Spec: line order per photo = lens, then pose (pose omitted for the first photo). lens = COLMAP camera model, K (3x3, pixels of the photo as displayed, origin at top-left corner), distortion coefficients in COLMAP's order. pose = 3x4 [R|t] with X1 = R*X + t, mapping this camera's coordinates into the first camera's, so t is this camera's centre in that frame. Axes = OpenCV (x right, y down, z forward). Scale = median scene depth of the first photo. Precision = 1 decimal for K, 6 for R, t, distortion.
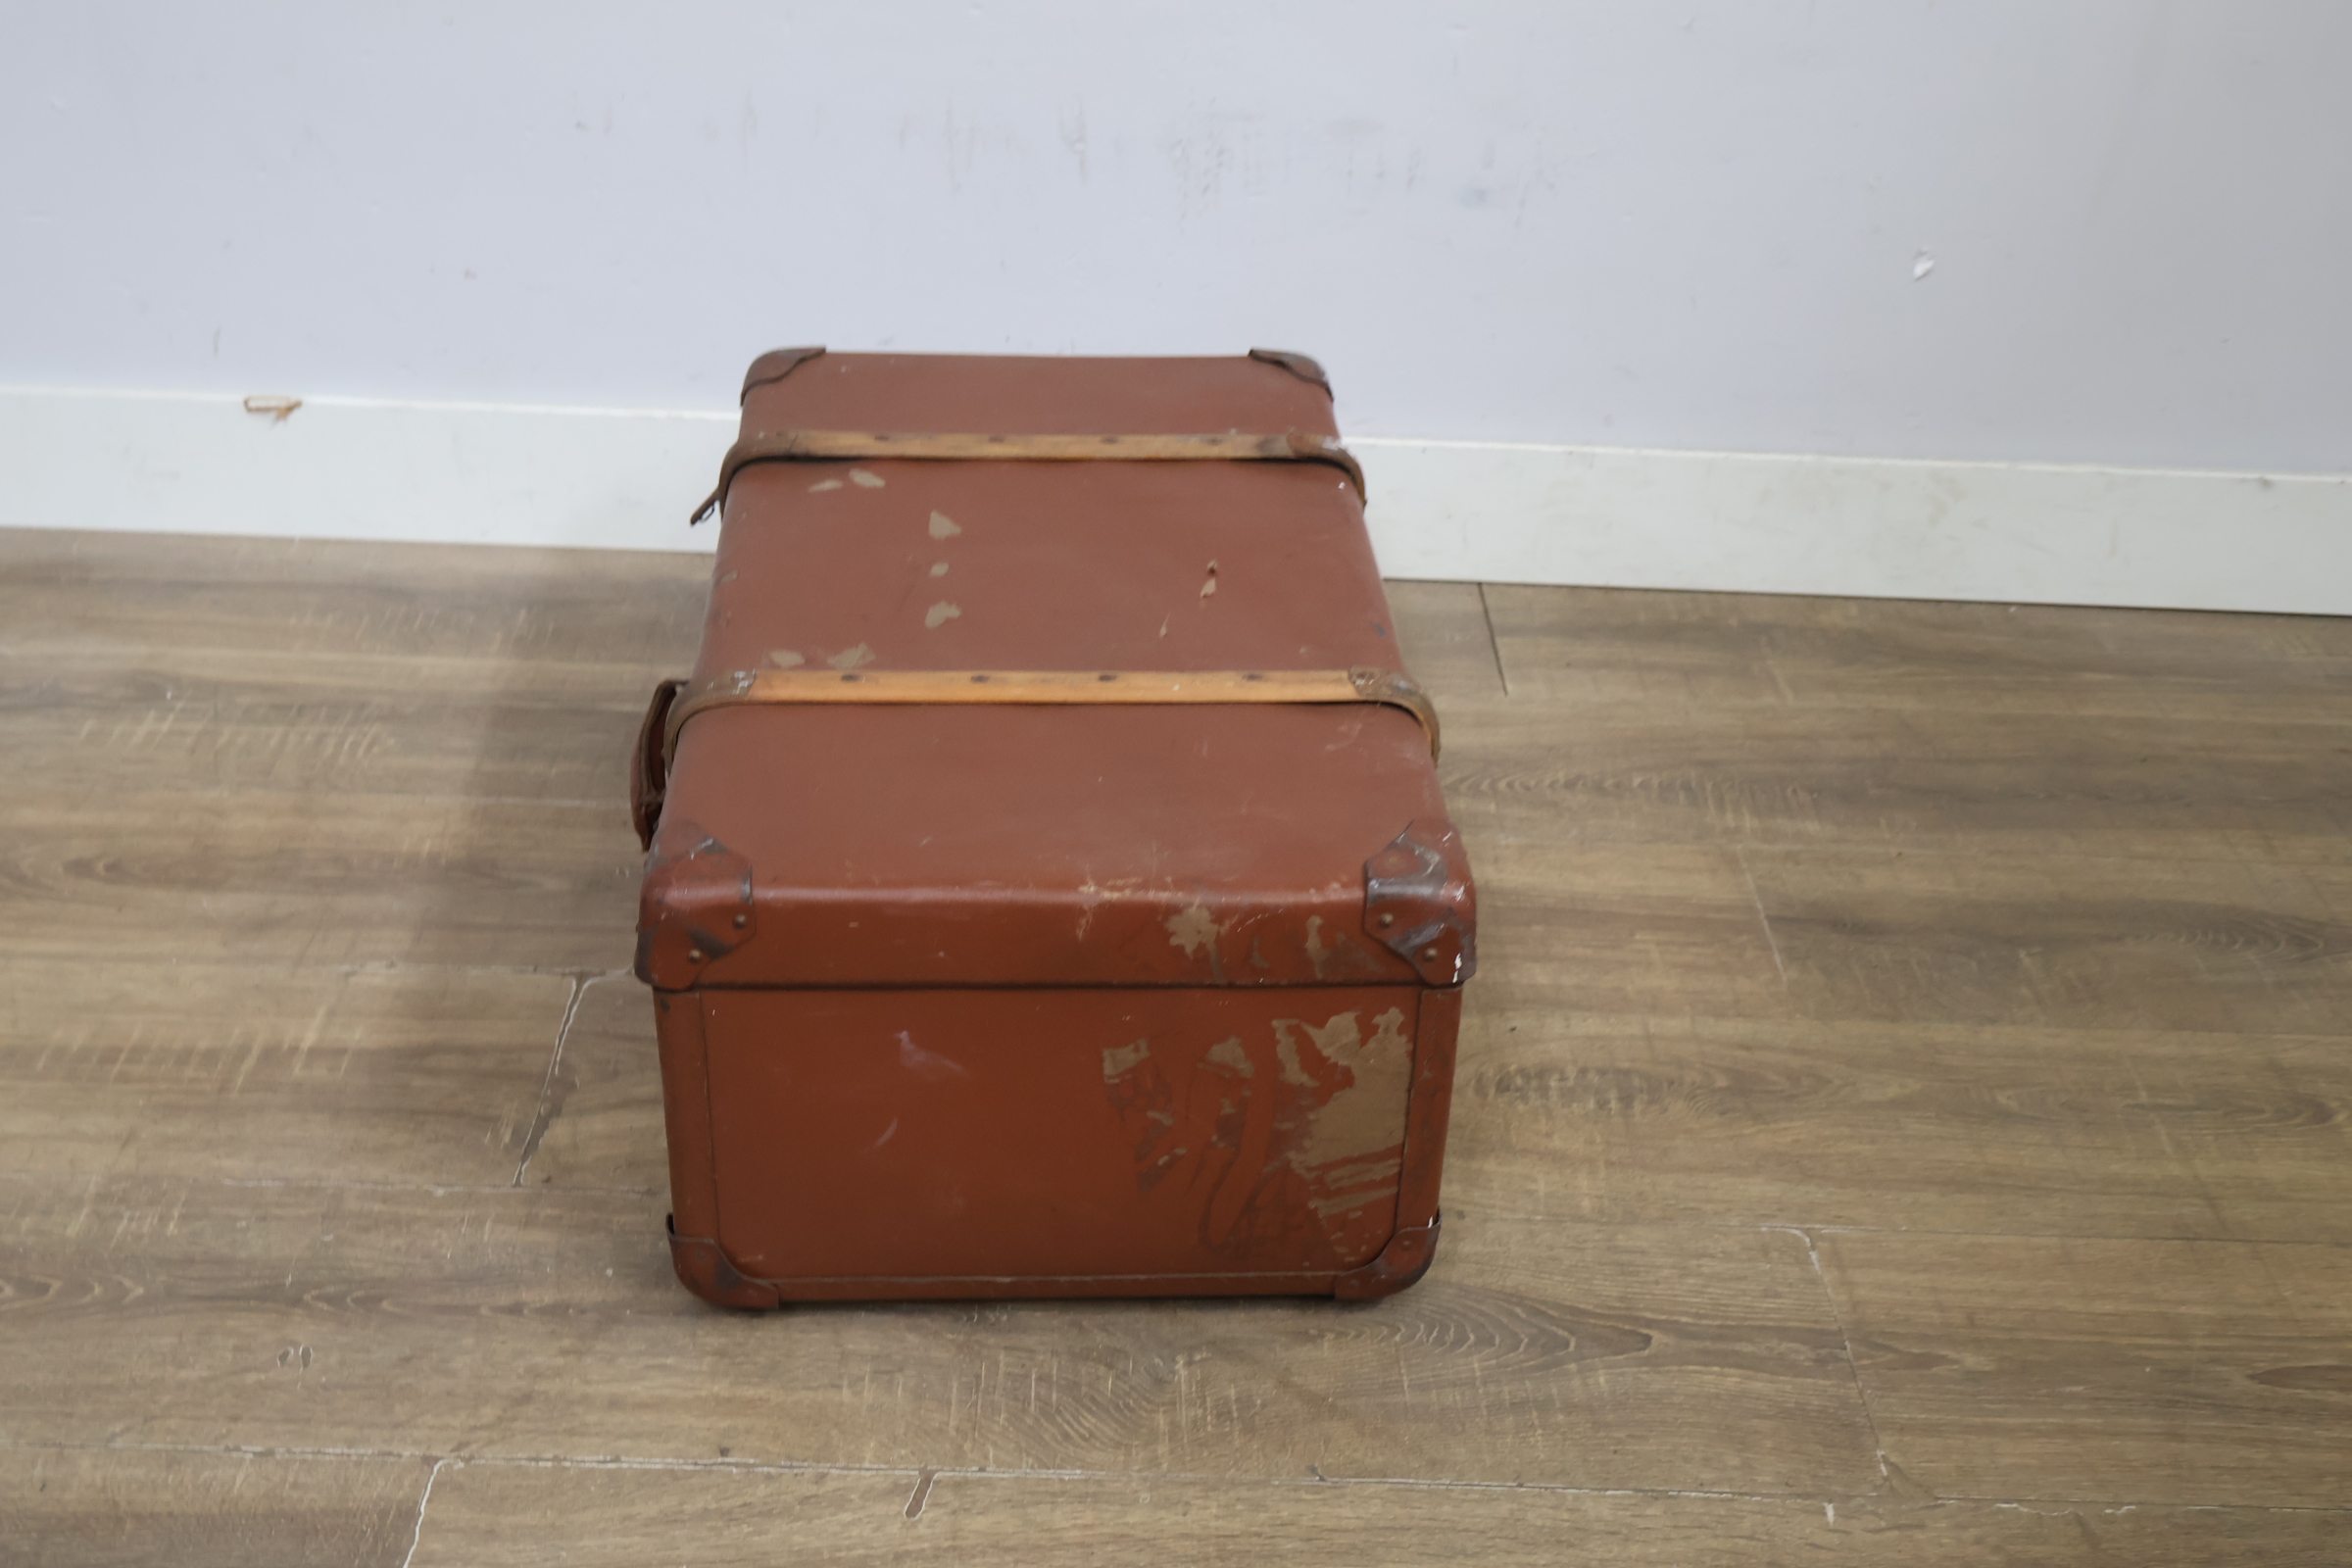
lens RADIAL K [[2609.4, 0, 1156.6], [0, 2609.4, 770.4], [0, 0, 1]] dist [-0.002267, 0.000000]
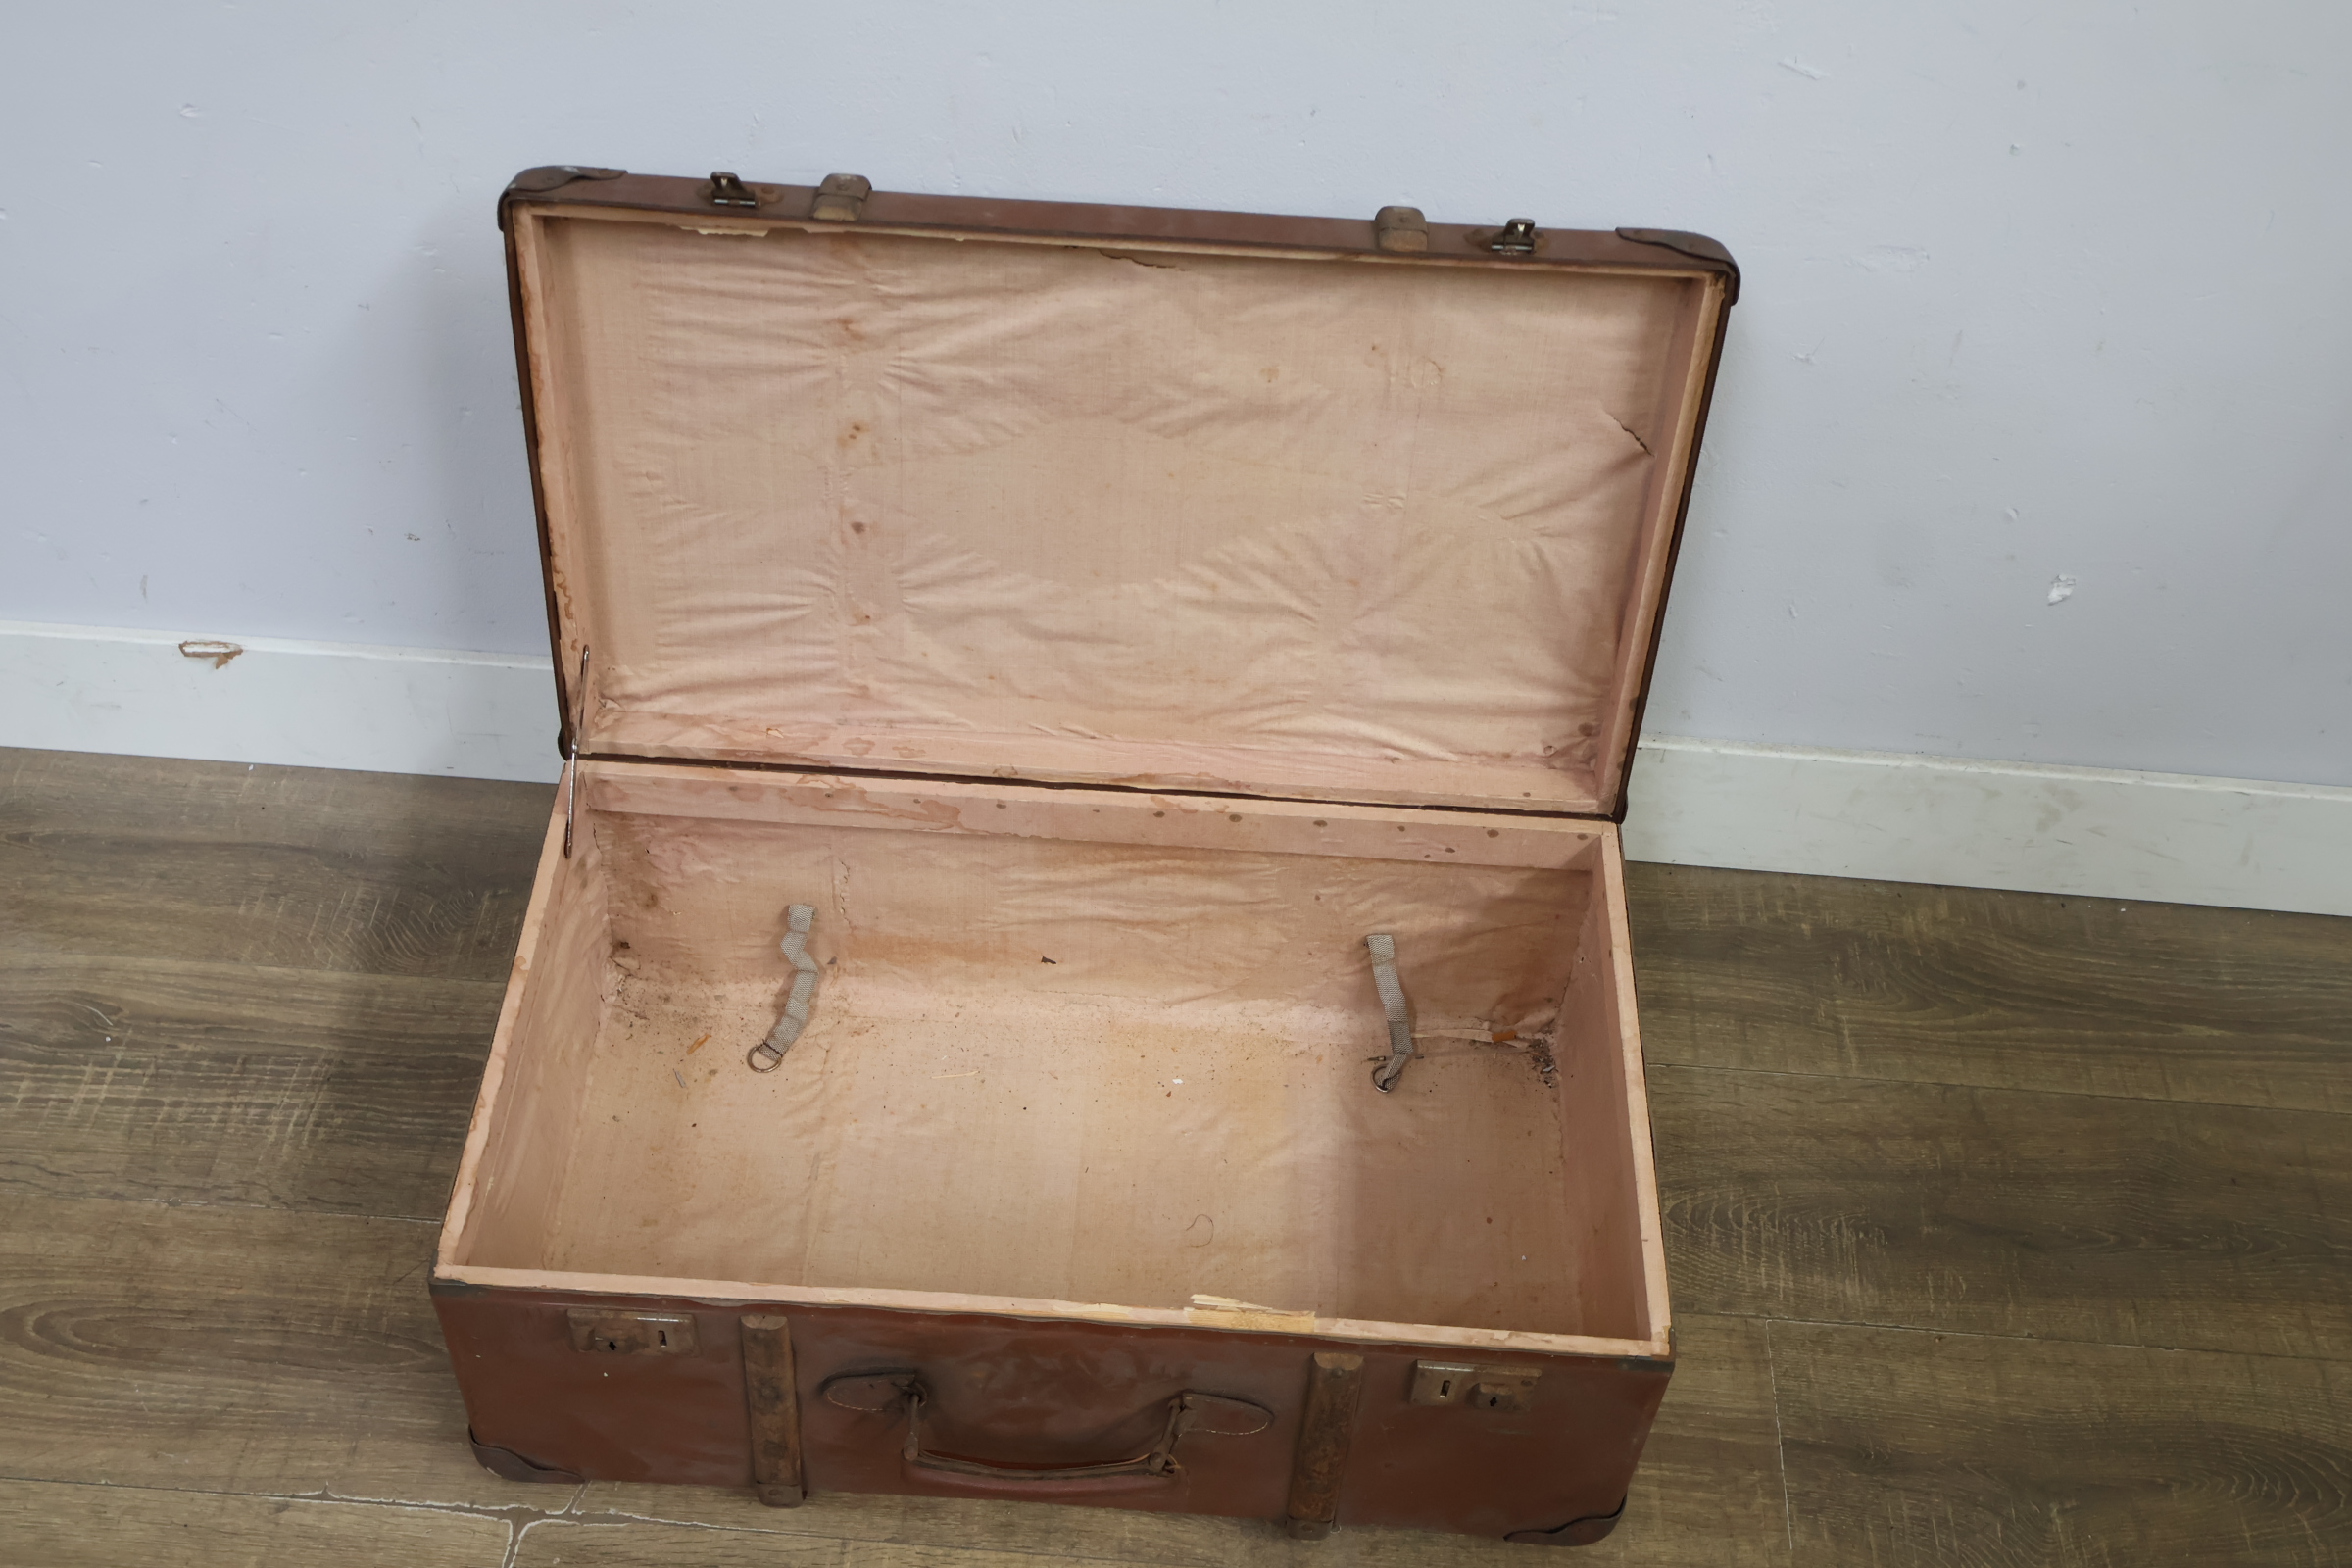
lens RADIAL K [[2624.6, 0, 1159.3], [0, 2624.6, 803.1], [0, 0, 1]] dist [-0.001510, 0.000000]
pose [[0.997936, 0.042264, -0.048351, 0.052181], [-0.027816, 0.963090, 0.267740, -0.457910], [0.057883, -0.265842, 0.962277, 0.161268]]
